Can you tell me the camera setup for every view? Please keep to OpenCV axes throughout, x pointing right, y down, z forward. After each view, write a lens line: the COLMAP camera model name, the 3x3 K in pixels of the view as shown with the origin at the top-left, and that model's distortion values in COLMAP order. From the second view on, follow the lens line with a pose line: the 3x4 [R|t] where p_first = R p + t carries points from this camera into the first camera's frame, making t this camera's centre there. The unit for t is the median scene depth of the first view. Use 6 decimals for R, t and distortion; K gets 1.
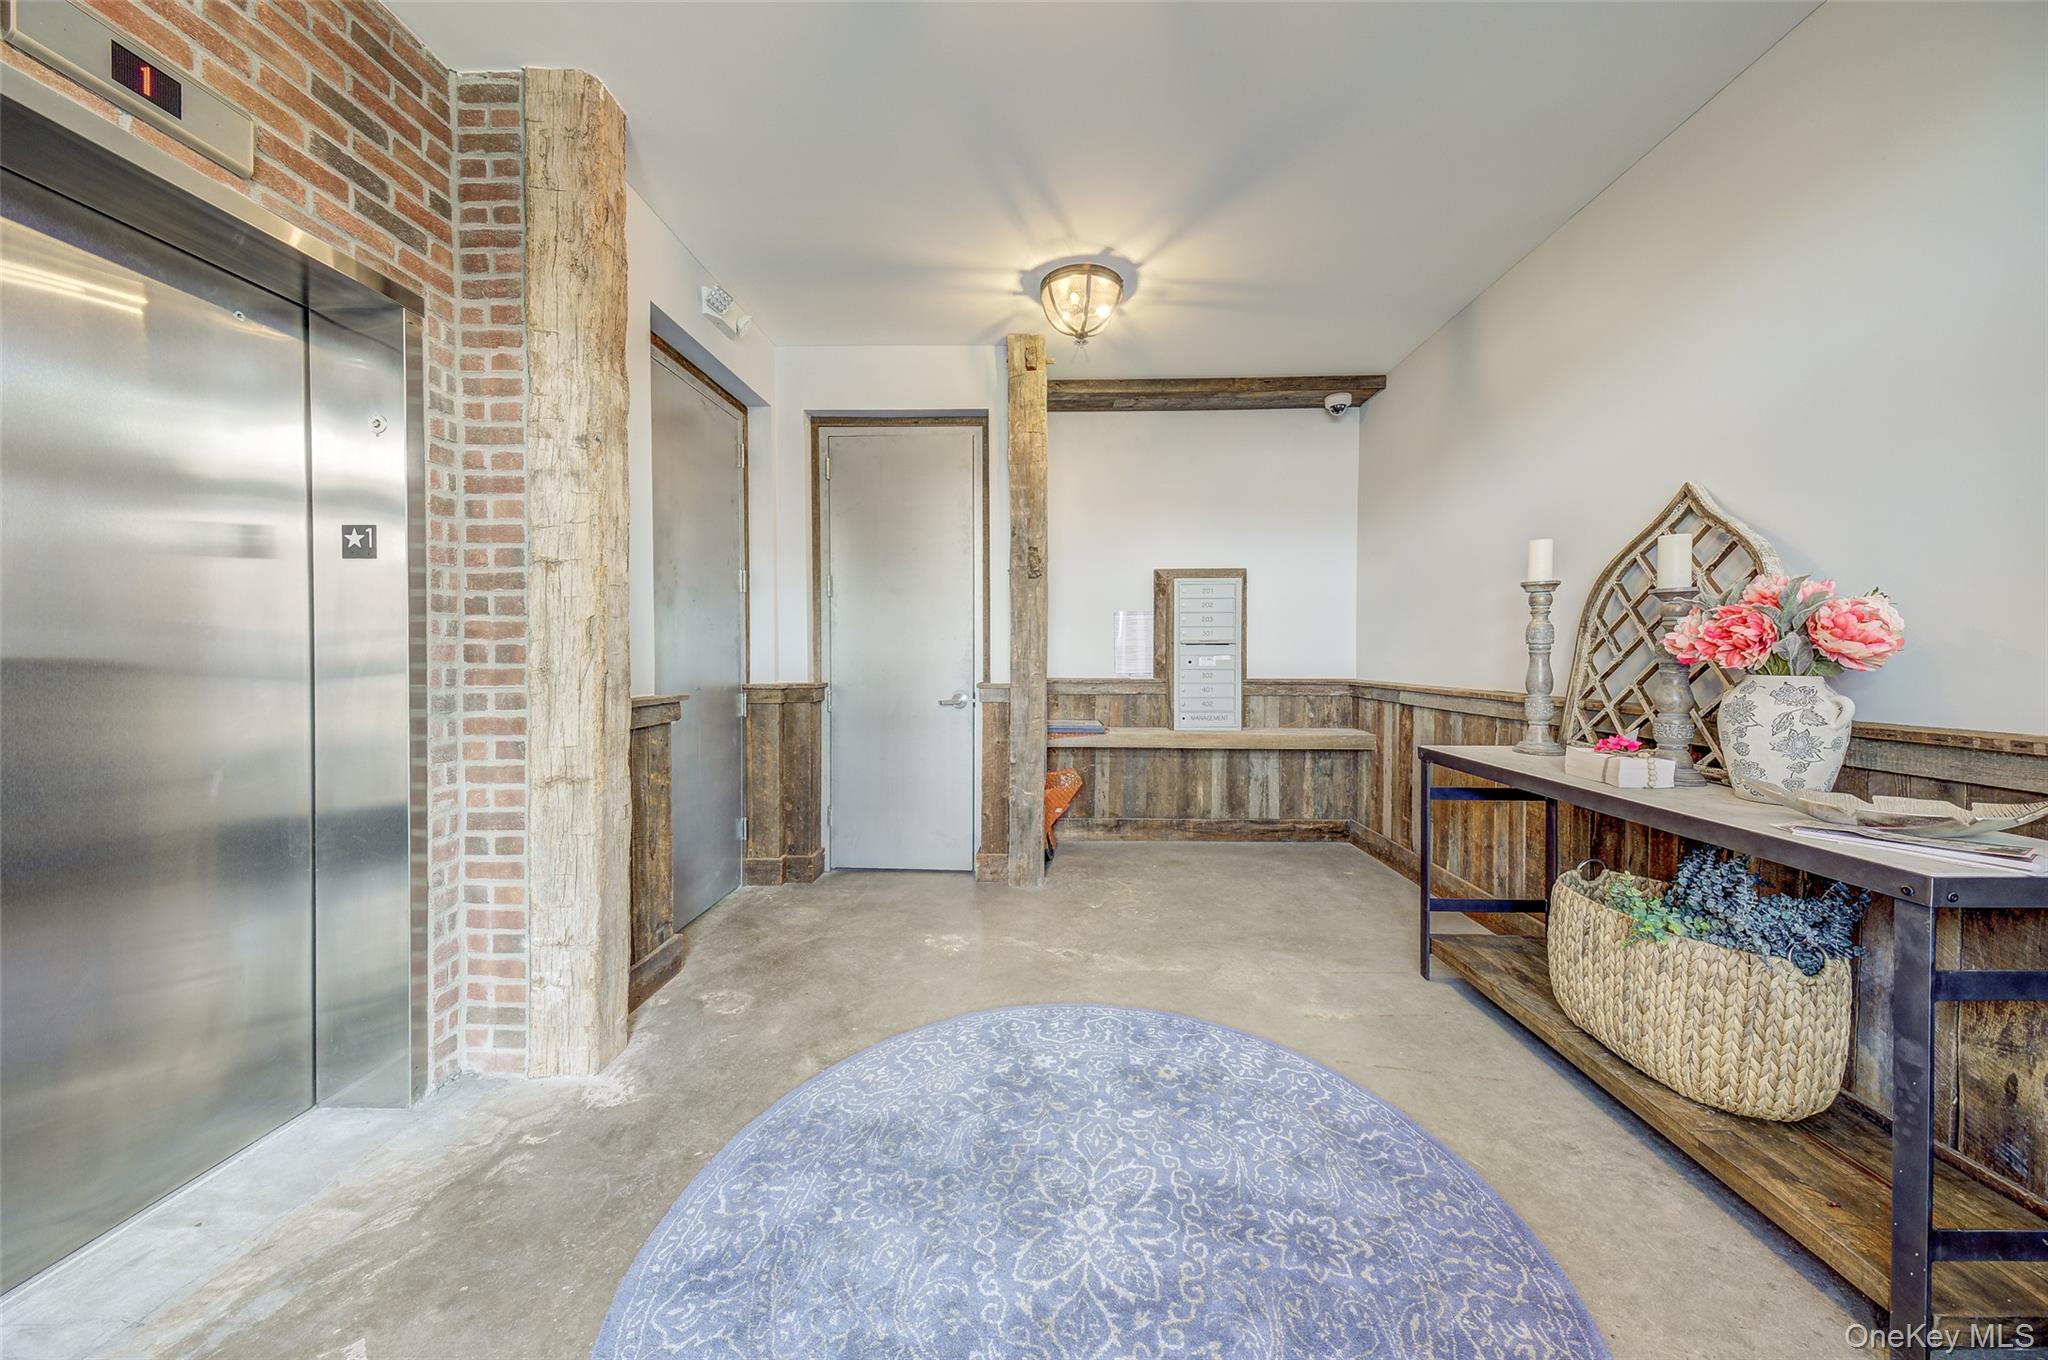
lens RADIAL K [[694.4, 0, 1027.6], [0, 694.4, 660.0], [0, 0, 1]] dist [0.019286, -0.005894]
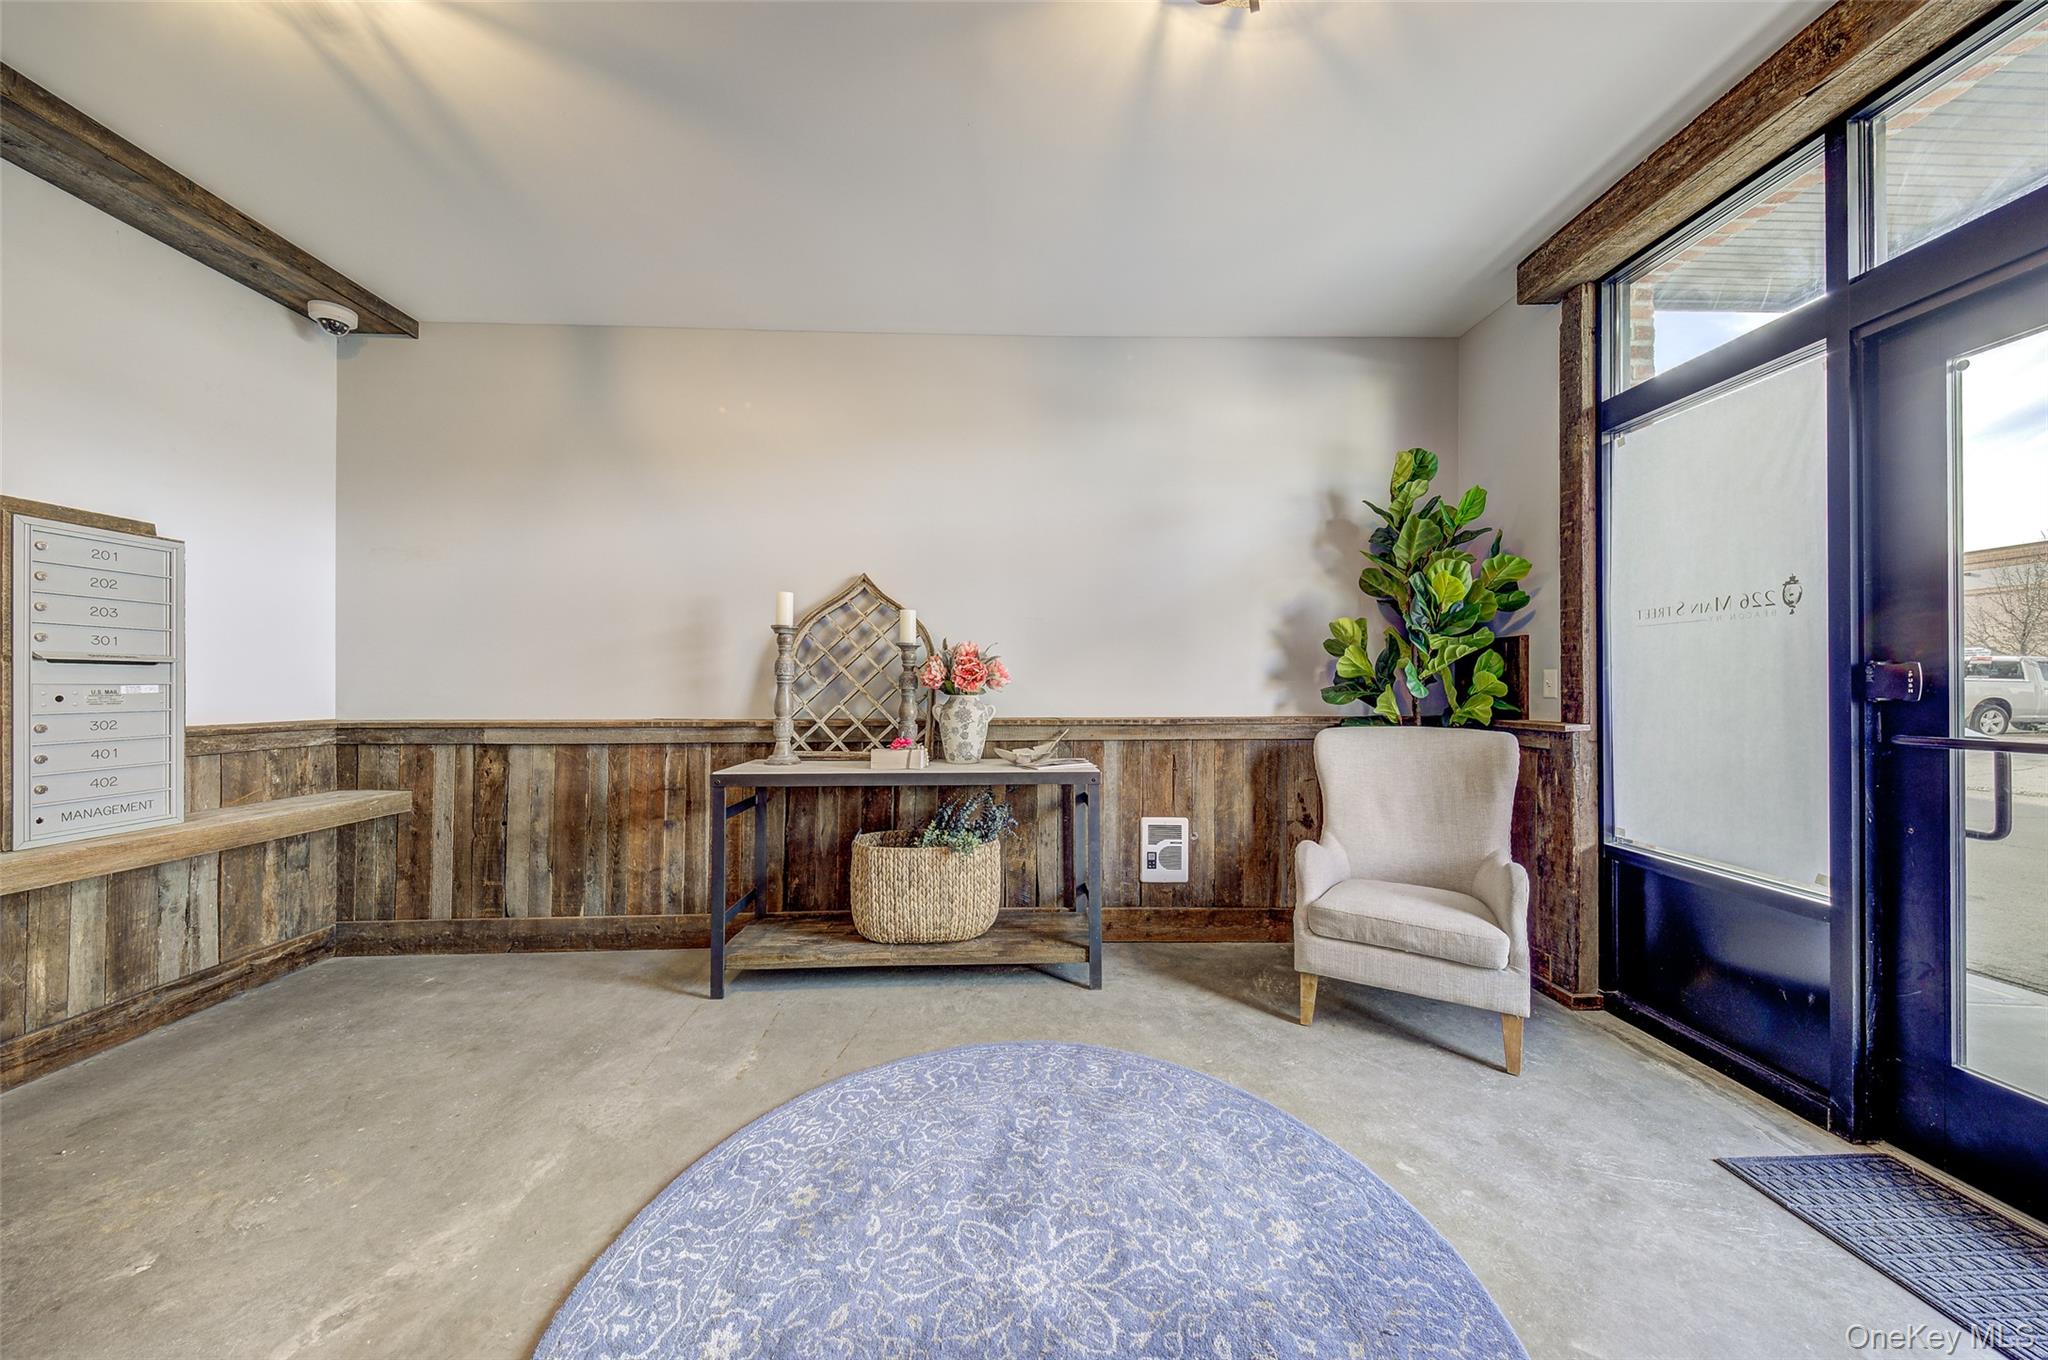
lens RADIAL K [[705.6, 0, 1024.0], [0, 705.6, 680.0], [0, 0, 1]] dist [0.020669, -0.006534]
pose [[-0.084010, 0.008527, 0.996428, -0.323501], [0.008721, 0.999931, -0.007821, -0.000712], [-0.996427, 0.008033, -0.084078, 0.401620]]
